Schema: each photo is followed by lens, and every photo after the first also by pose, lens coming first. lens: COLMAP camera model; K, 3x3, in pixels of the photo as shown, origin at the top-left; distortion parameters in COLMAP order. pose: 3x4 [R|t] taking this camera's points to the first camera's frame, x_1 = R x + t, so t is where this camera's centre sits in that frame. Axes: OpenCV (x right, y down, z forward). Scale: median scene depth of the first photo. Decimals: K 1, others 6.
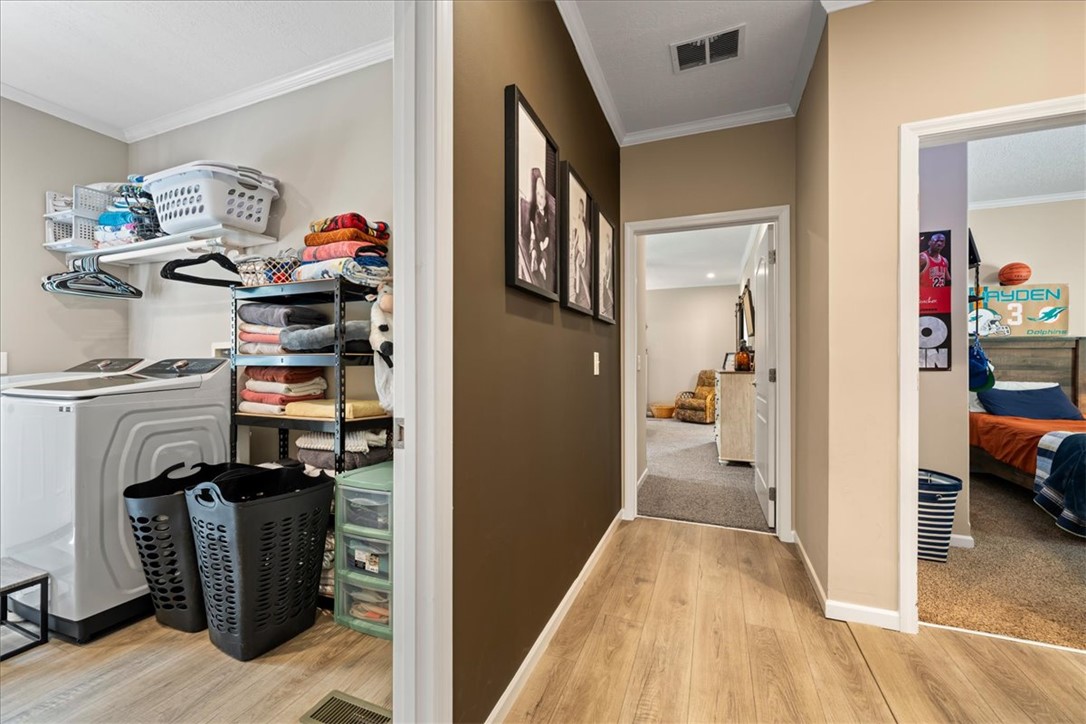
lens RADIAL K [[437.7, 0, 540.8], [0, 437.7, 359.3], [0, 0, 1]] dist [0.001485, 0.000241]
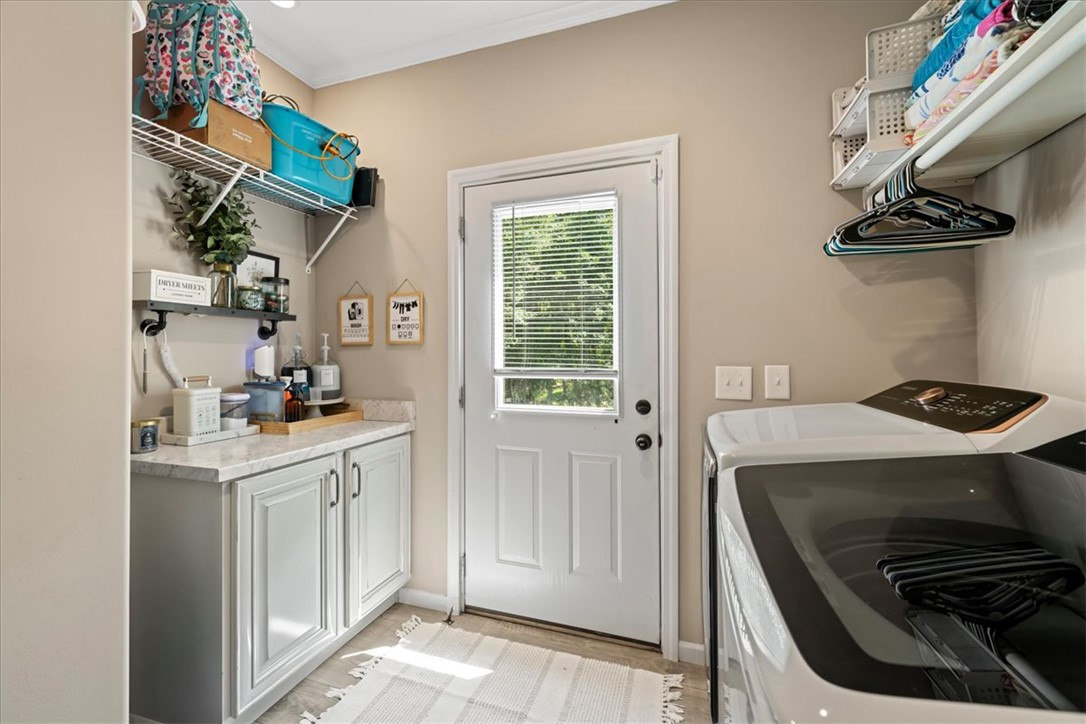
lens RADIAL K [[437.7, 0, 542.6], [0, 437.7, 352.9], [0, 0, 1]] dist [0.001485, 0.000241]
pose [[0.067477, -0.014888, -0.997610, -0.552282], [0.013077, 0.999816, -0.014036, -0.027678], [0.997635, -0.012099, 0.067659, 0.550870]]
